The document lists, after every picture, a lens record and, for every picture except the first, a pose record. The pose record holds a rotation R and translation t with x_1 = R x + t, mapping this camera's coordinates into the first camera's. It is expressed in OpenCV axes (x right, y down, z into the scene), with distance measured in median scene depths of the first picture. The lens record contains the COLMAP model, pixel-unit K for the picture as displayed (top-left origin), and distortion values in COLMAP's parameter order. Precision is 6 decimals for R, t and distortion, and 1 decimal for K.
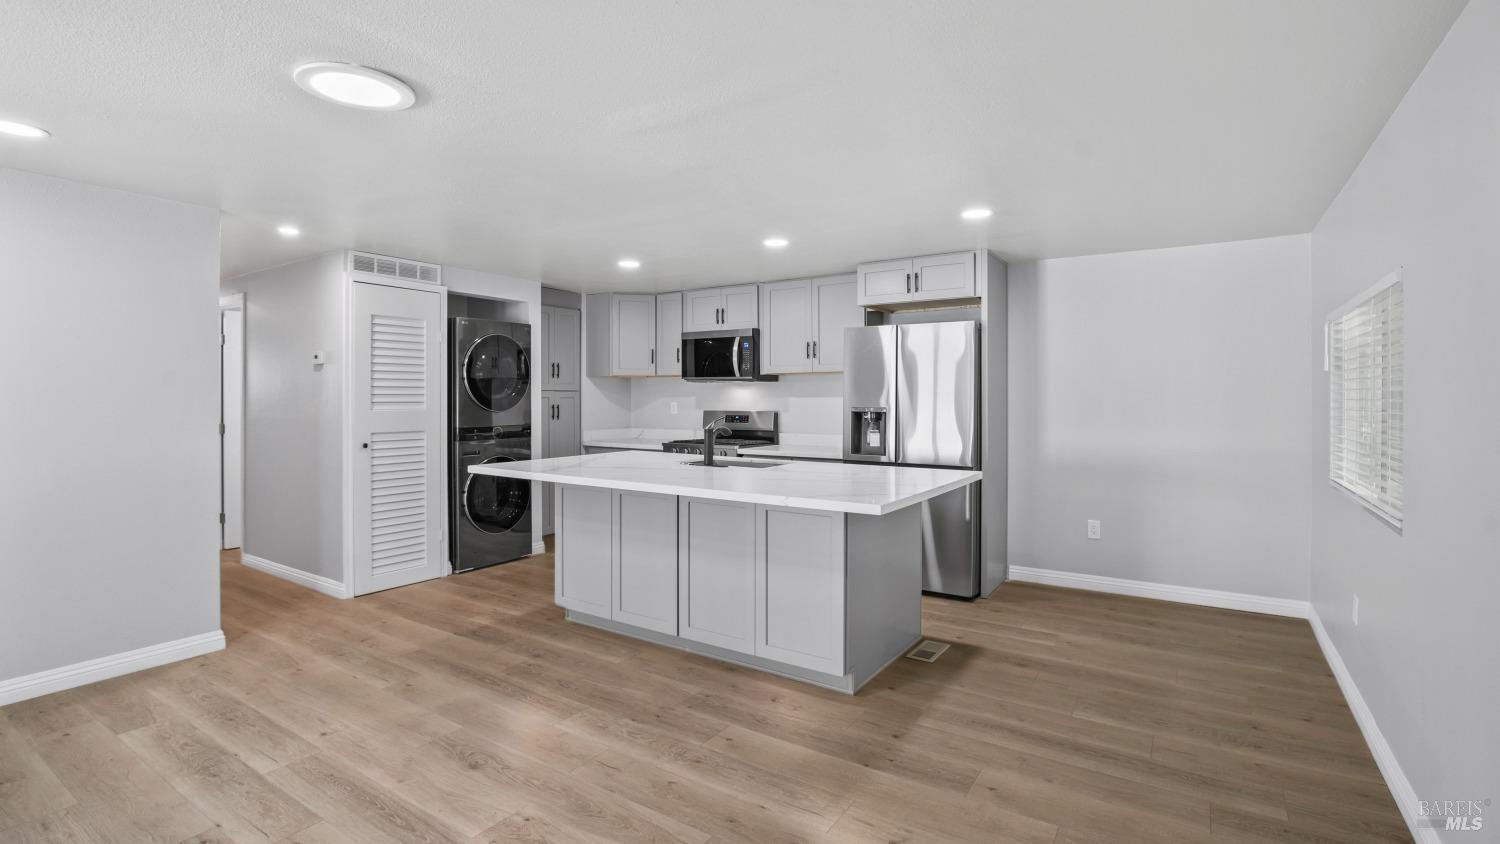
lens RADIAL K [[686.9, 0, 753.2], [0, 686.9, 409.4], [0, 0, 1]] dist [-0.025311, 0.000432]
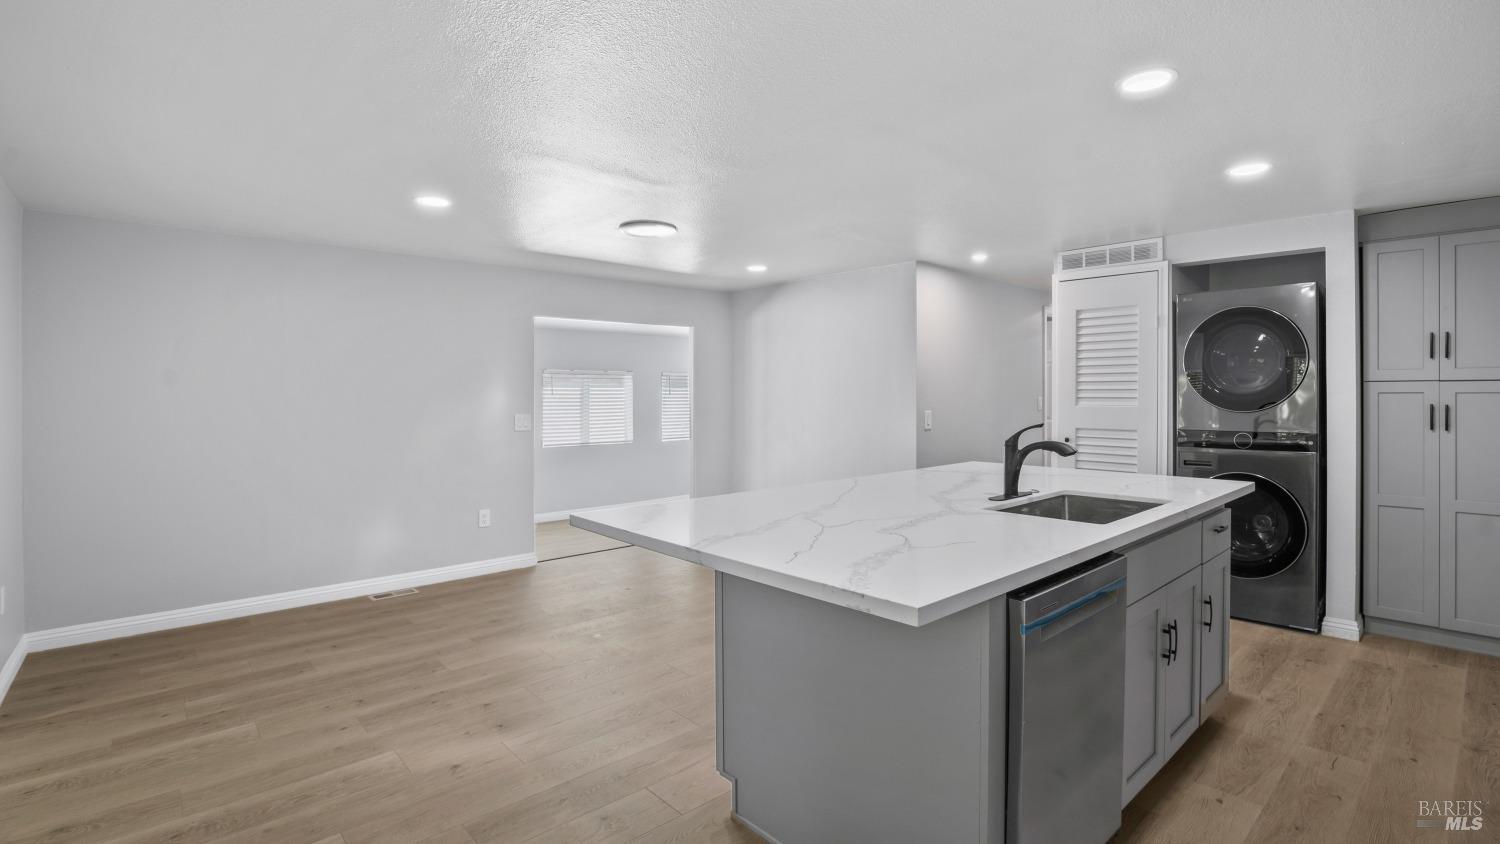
lens RADIAL K [[706.5, 0, 748.9], [0, 706.5, 397.4], [0, 0, 1]] dist [-0.019343, 0.000585]
pose [[-0.245169, 0.005745, -0.969463, 0.542790], [-0.014265, 0.999853, 0.009533, -0.013711], [0.969375, 0.016167, -0.245051, 0.758774]]
